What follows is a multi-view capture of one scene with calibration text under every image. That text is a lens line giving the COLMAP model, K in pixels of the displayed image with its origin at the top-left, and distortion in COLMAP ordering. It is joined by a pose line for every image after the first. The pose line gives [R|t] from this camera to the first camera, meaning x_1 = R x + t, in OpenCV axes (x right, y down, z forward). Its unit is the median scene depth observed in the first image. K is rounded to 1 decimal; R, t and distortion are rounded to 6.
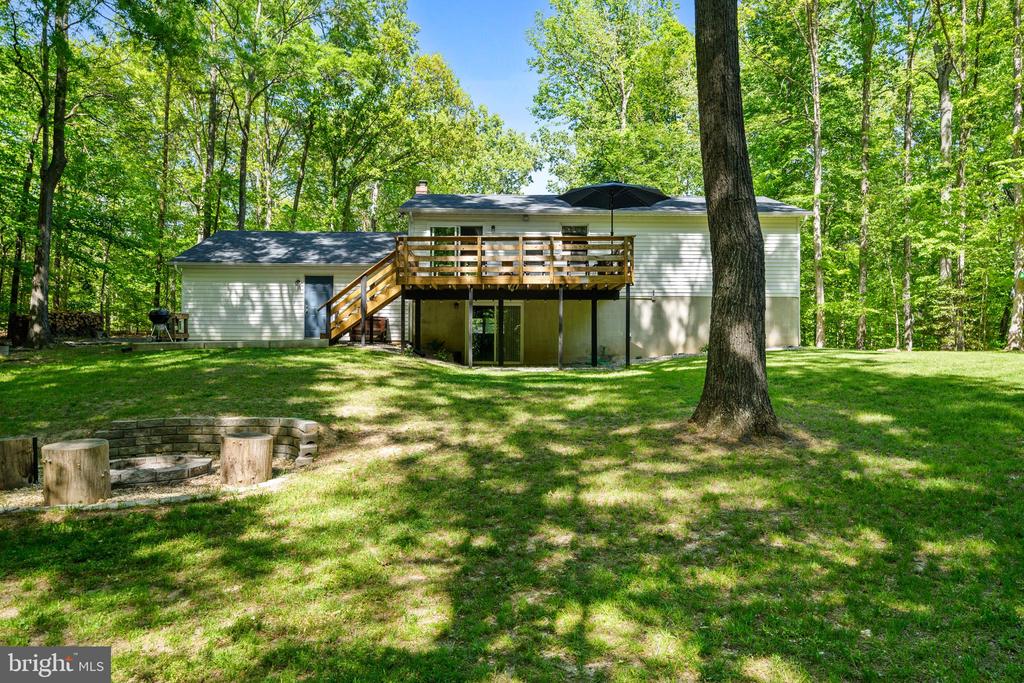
lens RADIAL K [[726.7, 0, 512.0], [0, 726.7, 341.5], [0, 0, 1]] dist [-0.001586, -0.001840]
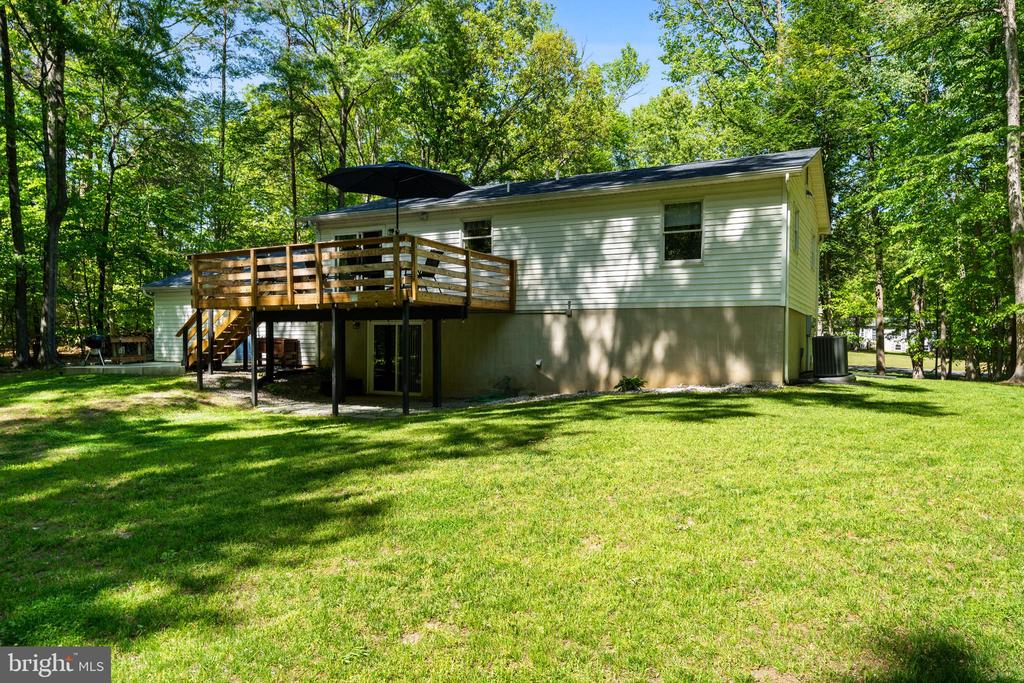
lens RADIAL K [[726.7, 0, 512.0], [0, 726.7, 341.5], [0, 0, 1]] dist [-0.001586, -0.001840]
pose [[0.864796, 0.001070, -0.502121, 0.509861], [0.001334, 0.999989, 0.004429, -0.034218], [0.502121, -0.004500, 0.864786, 0.348646]]
